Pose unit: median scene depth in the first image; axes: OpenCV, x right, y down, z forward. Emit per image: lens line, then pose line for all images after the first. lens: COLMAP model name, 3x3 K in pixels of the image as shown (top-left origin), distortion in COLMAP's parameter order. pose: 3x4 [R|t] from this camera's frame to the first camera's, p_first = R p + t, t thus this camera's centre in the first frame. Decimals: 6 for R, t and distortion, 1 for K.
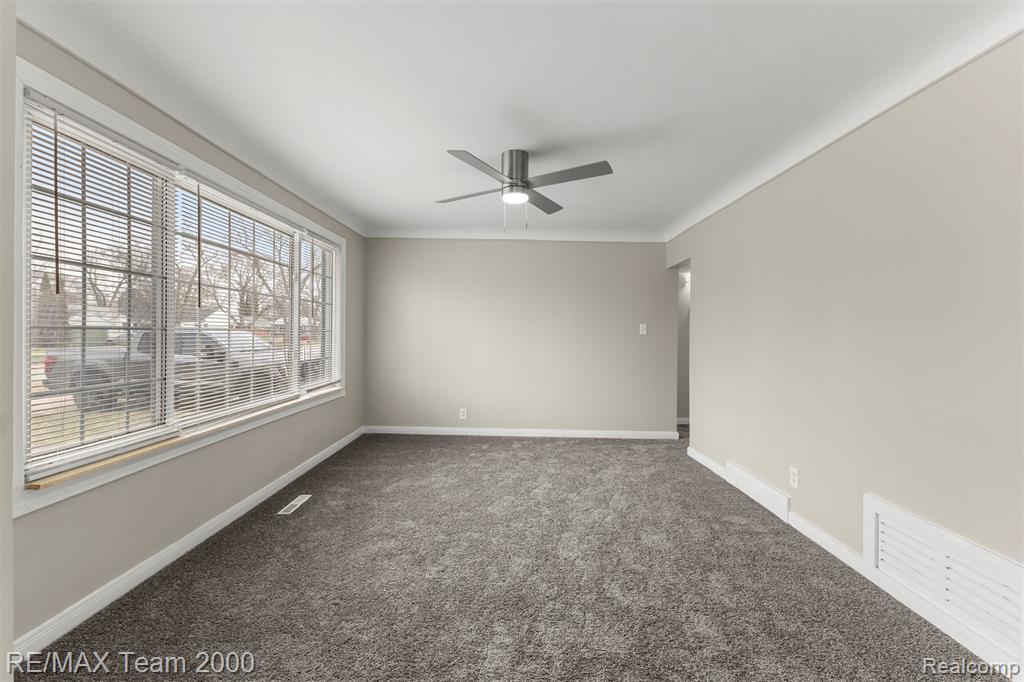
lens RADIAL K [[438.9, 0, 514.2], [0, 438.9, 335.6], [0, 0, 1]] dist [0.002105, -0.000708]
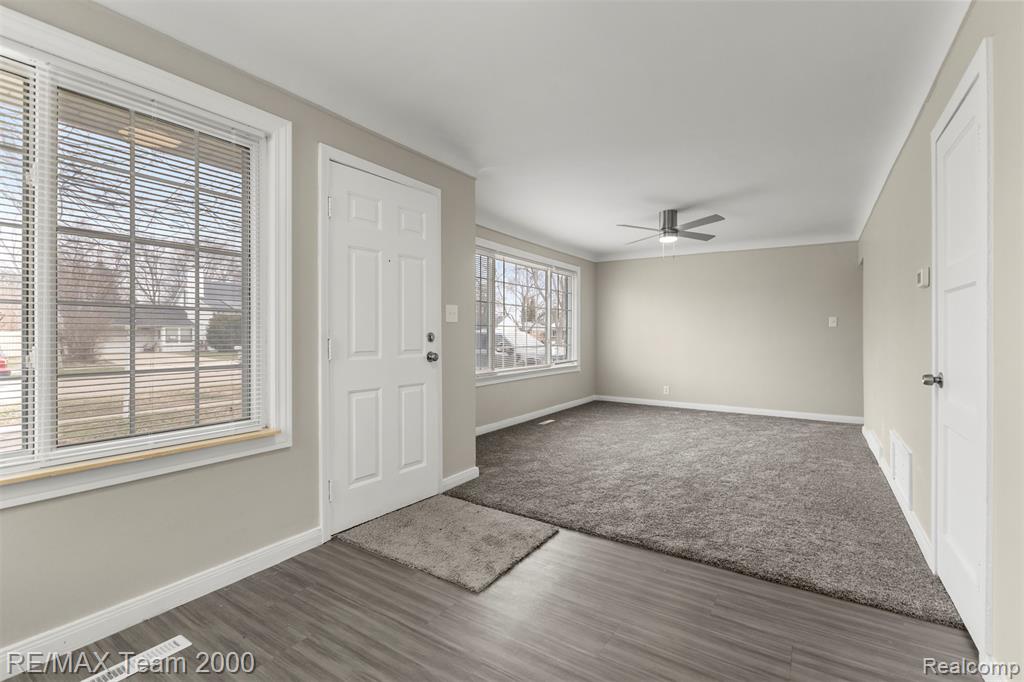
lens RADIAL K [[458.8, 0, 515.3], [0, 458.8, 334.9], [0, 0, 1]] dist [-0.009577, -0.000200]
pose [[0.839804, -0.009781, -0.542801, 0.364305], [0.005606, 0.999941, -0.009345, 0.035407], [0.542861, 0.004805, 0.839809, -0.572539]]
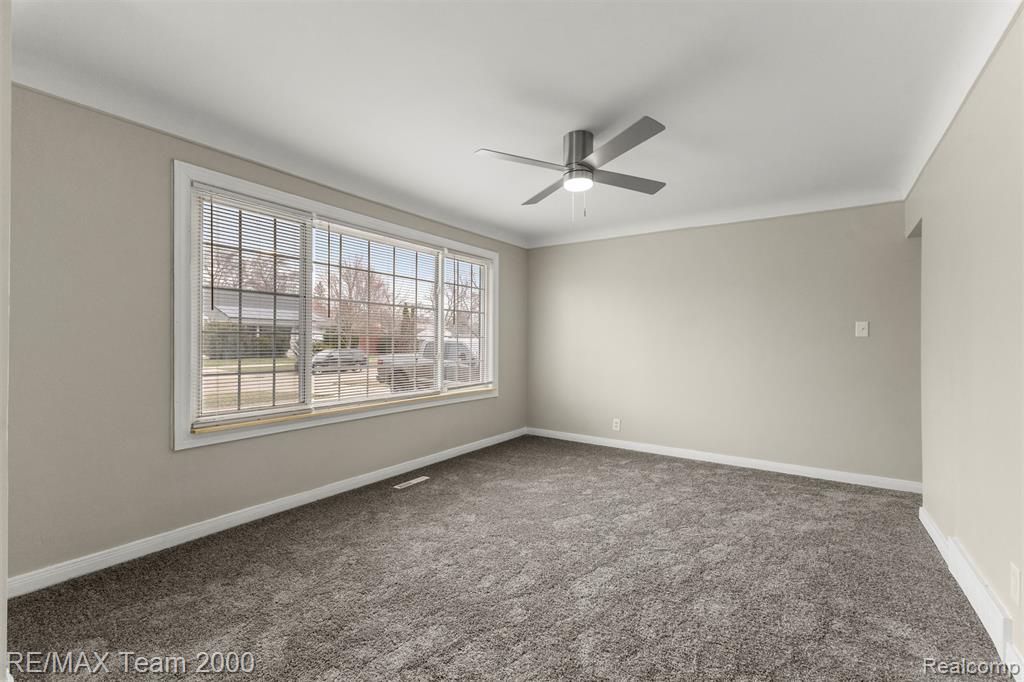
lens RADIAL K [[443.3, 0, 512.0], [0, 443.3, 341.0], [0, 0, 1]] dist [0.003441, -0.000122]
pose [[0.827323, -0.009891, -0.561639, 0.339720], [0.002301, 0.999896, -0.014220, 0.019916], [0.561722, 0.010472, 0.827260, 0.142546]]
